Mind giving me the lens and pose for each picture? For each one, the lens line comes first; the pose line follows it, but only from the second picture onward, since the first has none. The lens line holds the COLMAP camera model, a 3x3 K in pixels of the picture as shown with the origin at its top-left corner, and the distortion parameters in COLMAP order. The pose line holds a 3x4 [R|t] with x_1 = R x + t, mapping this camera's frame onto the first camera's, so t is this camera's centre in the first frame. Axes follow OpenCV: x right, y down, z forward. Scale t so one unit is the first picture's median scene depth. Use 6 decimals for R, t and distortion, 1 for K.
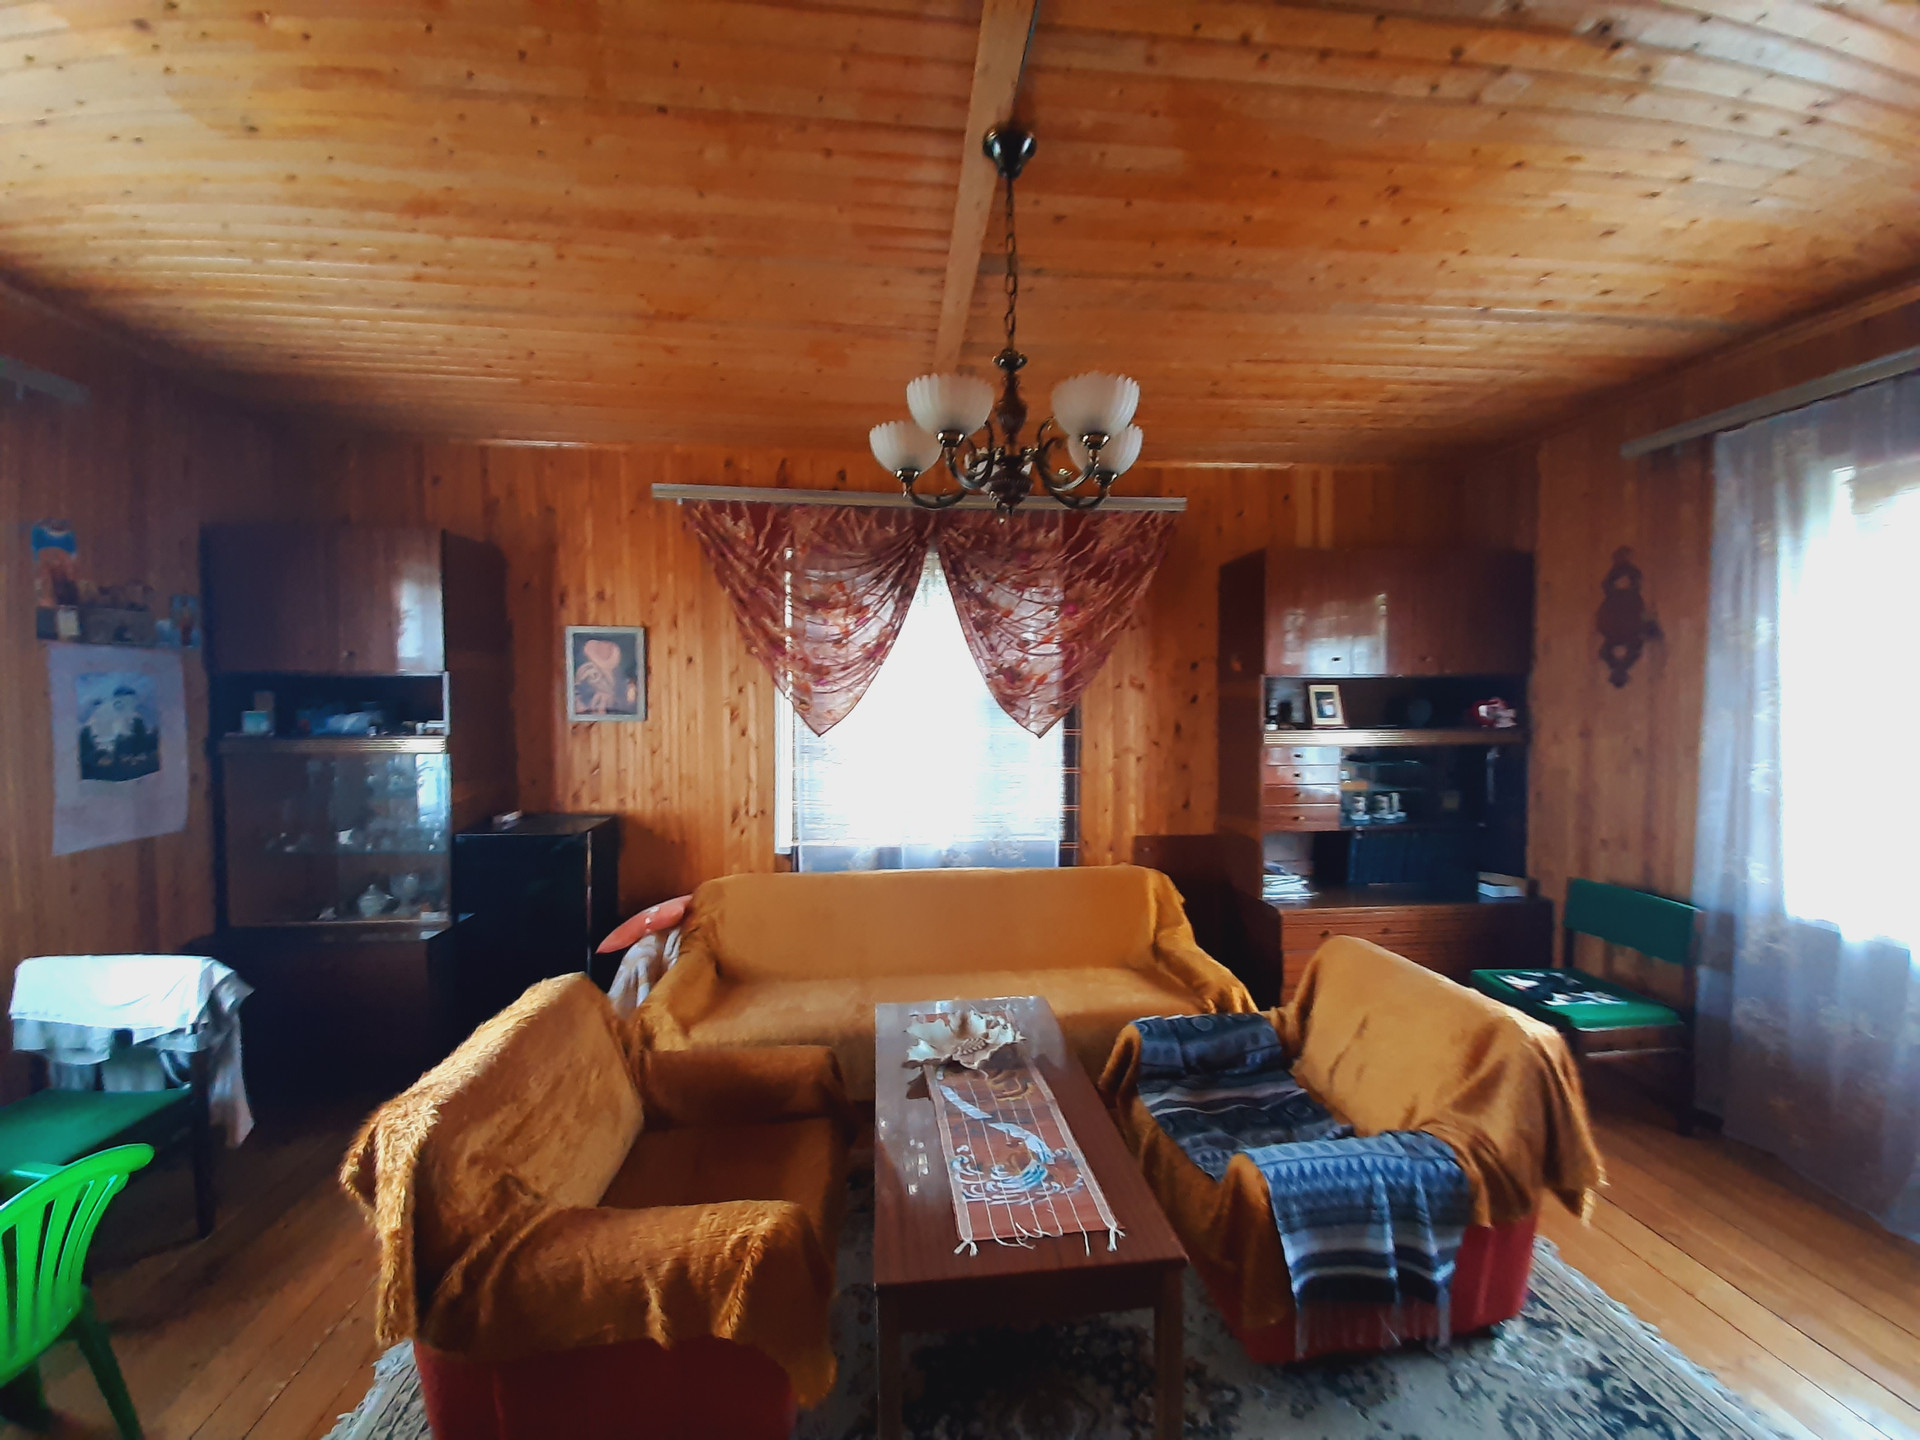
lens RADIAL K [[751.6, 0, 967.7], [0, 751.6, 710.6], [0, 0, 1]] dist [0.000669, -0.004635]
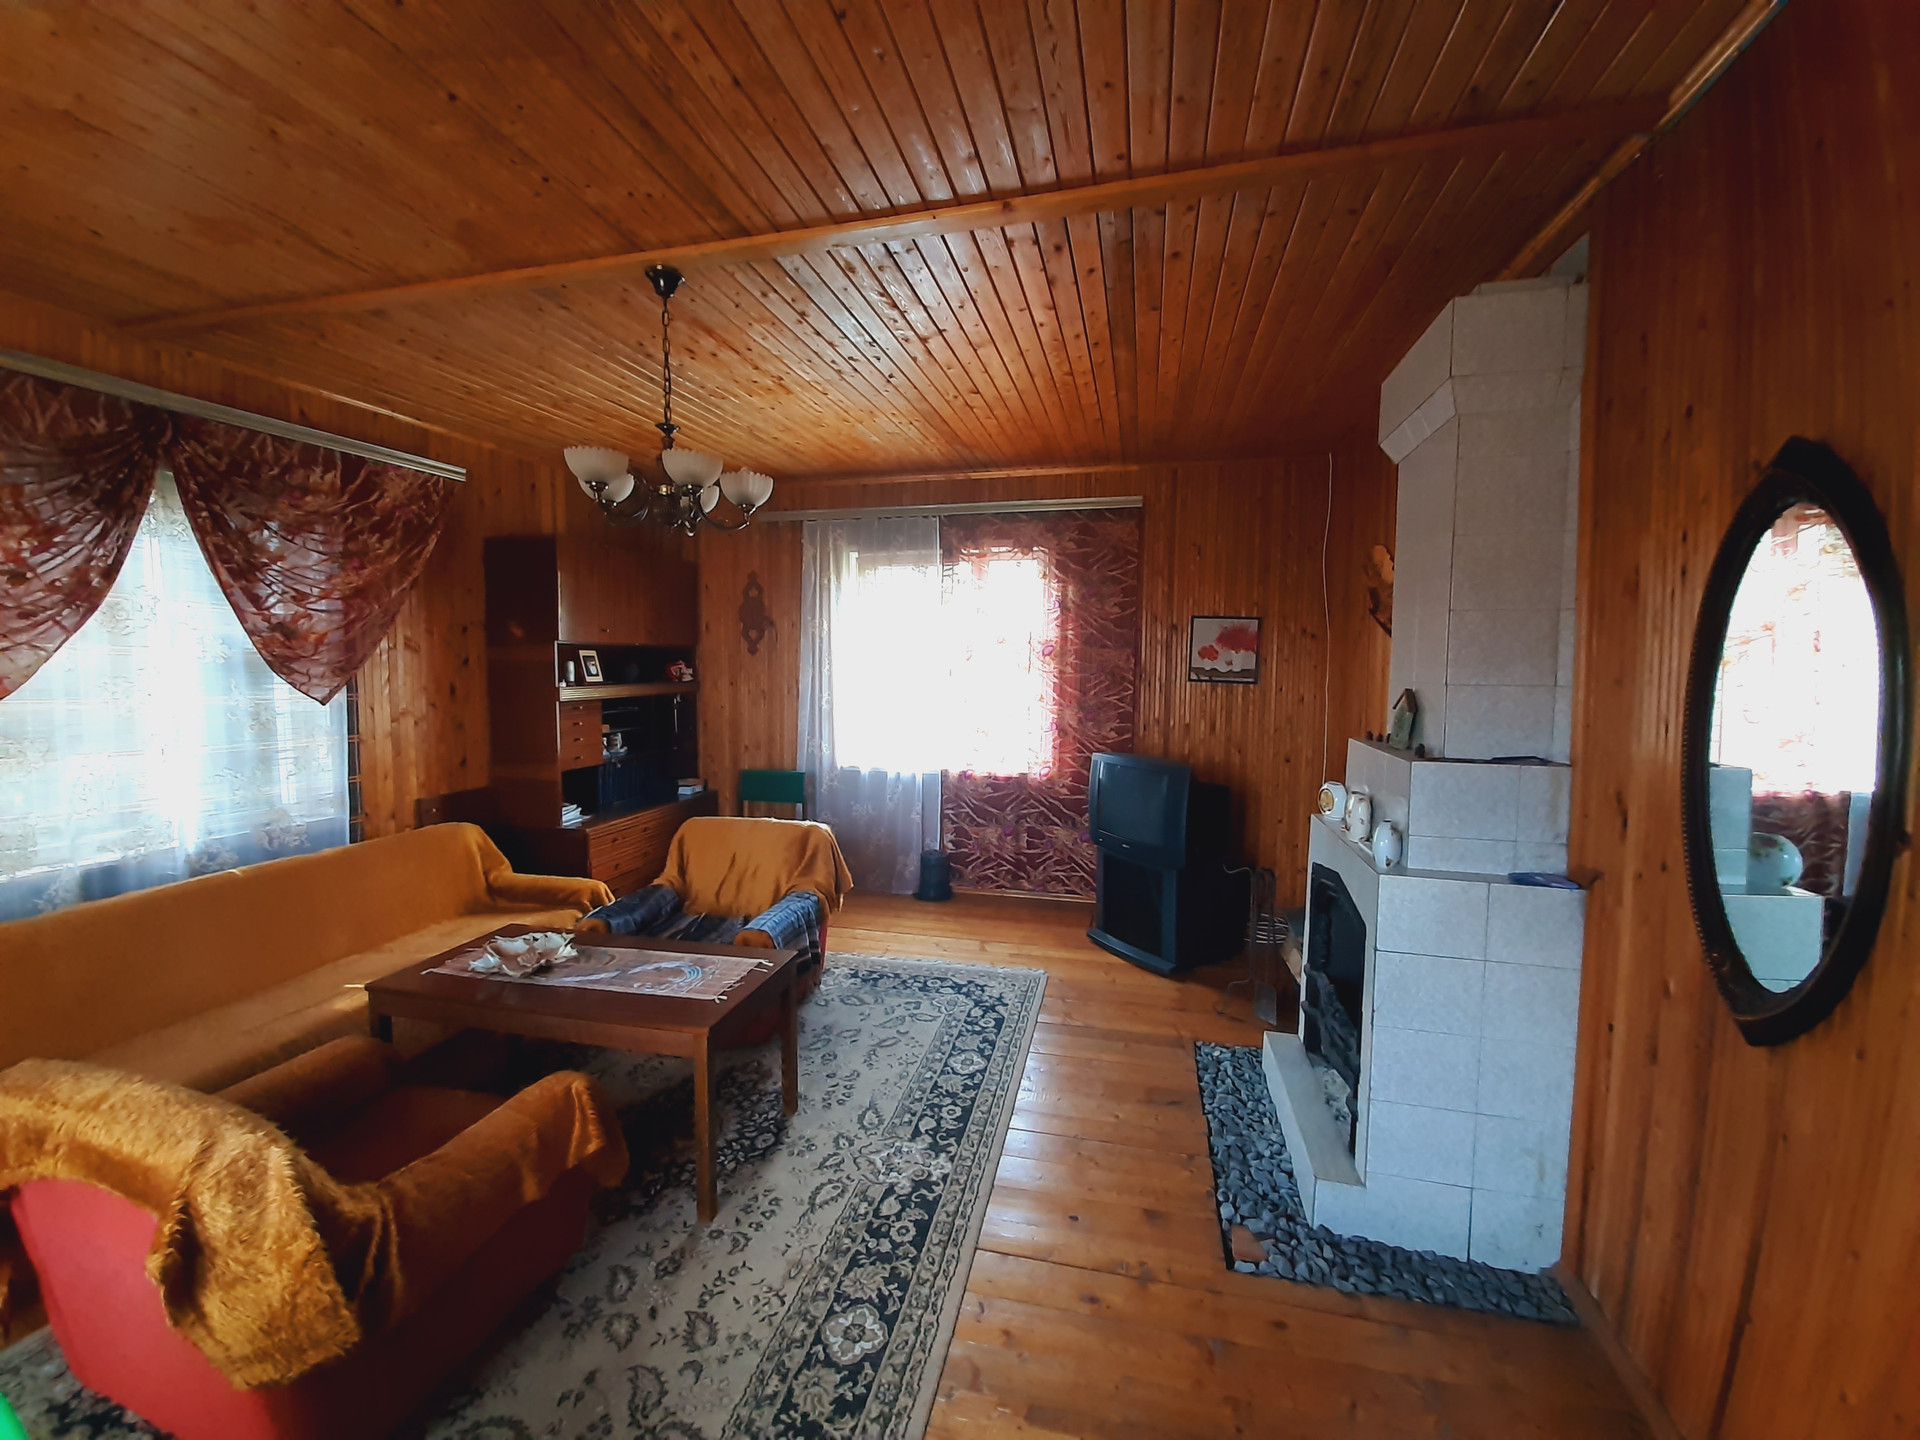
lens RADIAL K [[751.6, 0, 962.3], [0, 751.6, 715.2], [0, 0, 1]] dist [0.000669, -0.004635]
pose [[0.338643, -0.065884, 0.938606, -0.497149], [0.013951, 0.997787, 0.065004, 0.001474], [-0.940812, -0.008918, 0.338813, -0.014886]]
